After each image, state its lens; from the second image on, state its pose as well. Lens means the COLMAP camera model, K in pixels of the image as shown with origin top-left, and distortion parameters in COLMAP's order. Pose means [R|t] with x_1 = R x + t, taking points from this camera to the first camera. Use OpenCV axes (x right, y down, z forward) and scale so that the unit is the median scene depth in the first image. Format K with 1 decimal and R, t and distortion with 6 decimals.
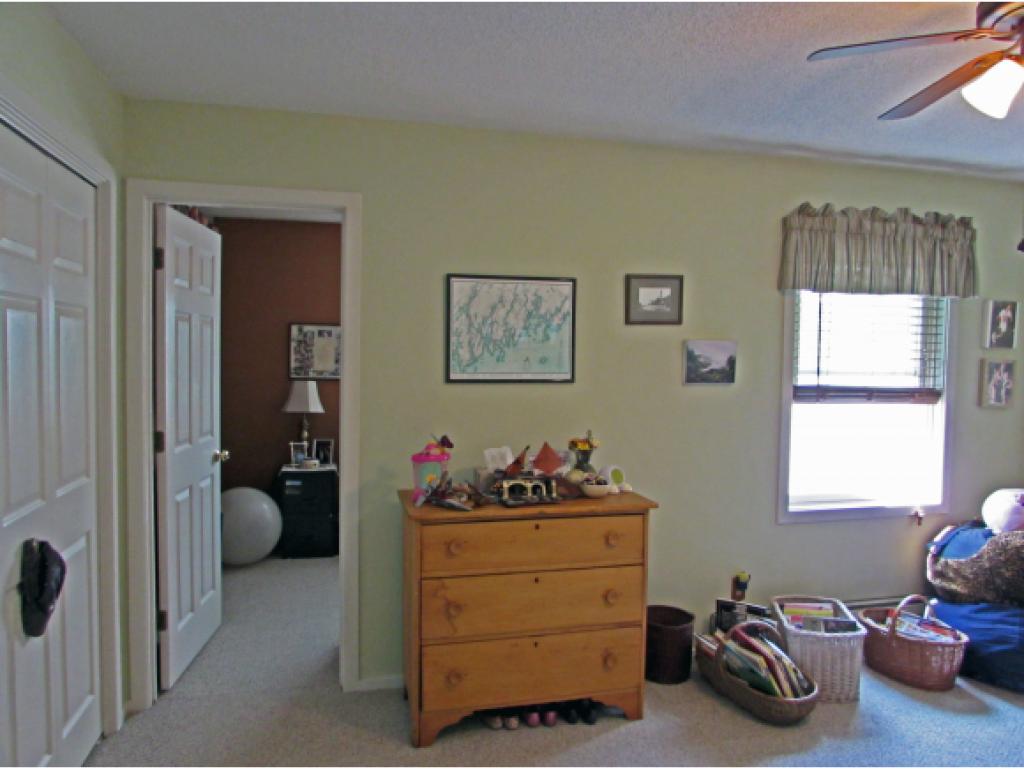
lens RADIAL K [[718.2, 0, 506.6], [0, 718.2, 388.4], [0, 0, 1]] dist [-0.041461, 0.018723]
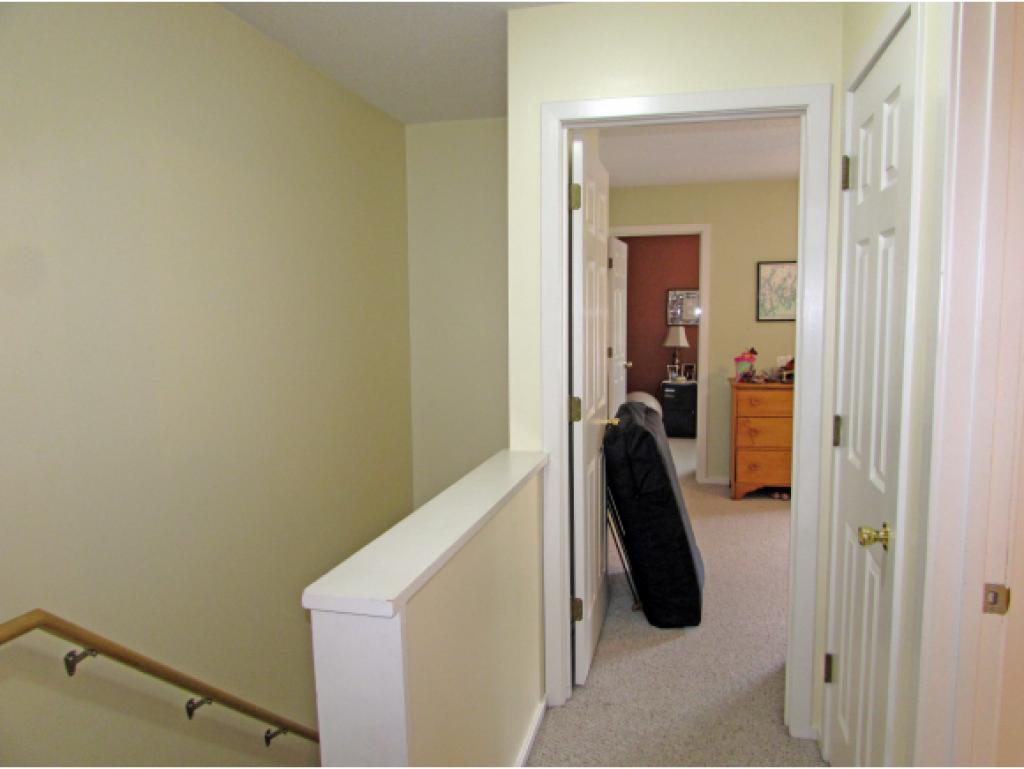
lens RADIAL K [[718.2, 0, 506.6], [0, 718.2, 388.4], [0, 0, 1]] dist [-0.041461, 0.018723]
pose [[0.879718, 0.022217, -0.474976, 0.215787], [0.004821, 0.998440, 0.055632, 0.055814], [0.475471, -0.051230, 0.878239, -0.880175]]
